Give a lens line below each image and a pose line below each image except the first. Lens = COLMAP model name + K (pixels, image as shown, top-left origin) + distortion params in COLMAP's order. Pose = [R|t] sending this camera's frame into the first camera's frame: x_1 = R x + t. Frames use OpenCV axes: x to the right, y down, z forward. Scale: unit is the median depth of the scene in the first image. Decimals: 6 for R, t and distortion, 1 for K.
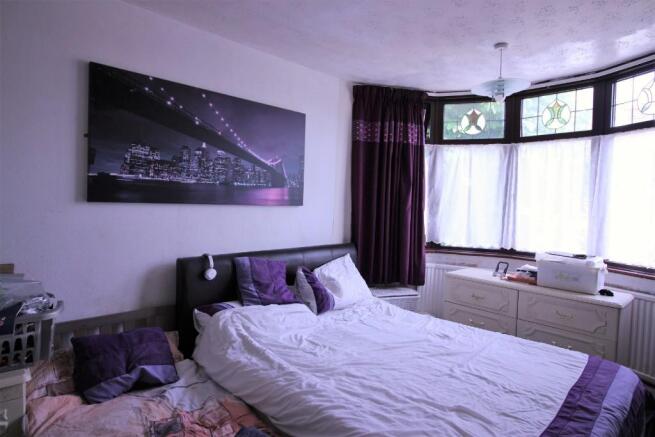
lens RADIAL K [[377.8, 0, 327.7], [0, 377.8, 218.6], [0, 0, 1]] dist [-0.005920, -0.000945]
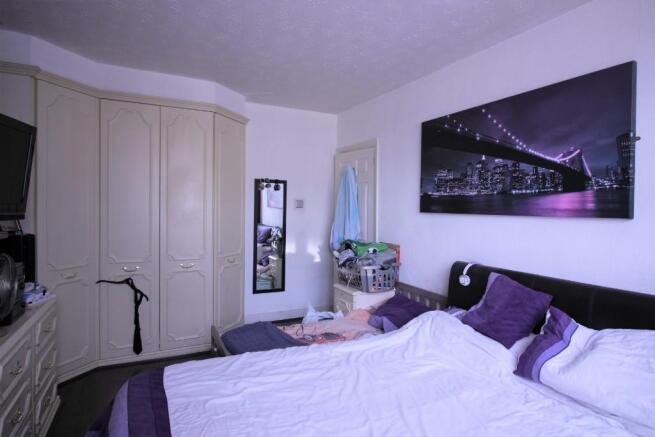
lens RADIAL K [[377.8, 0, 327.8], [0, 377.8, 215.4], [0, 0, 1]] dist [-0.005920, -0.000945]
pose [[-0.330111, -0.012255, -0.943863, 0.742748], [-0.066196, 0.997755, 0.010196, -0.017414], [0.941618, 0.065846, -0.330181, 0.893153]]
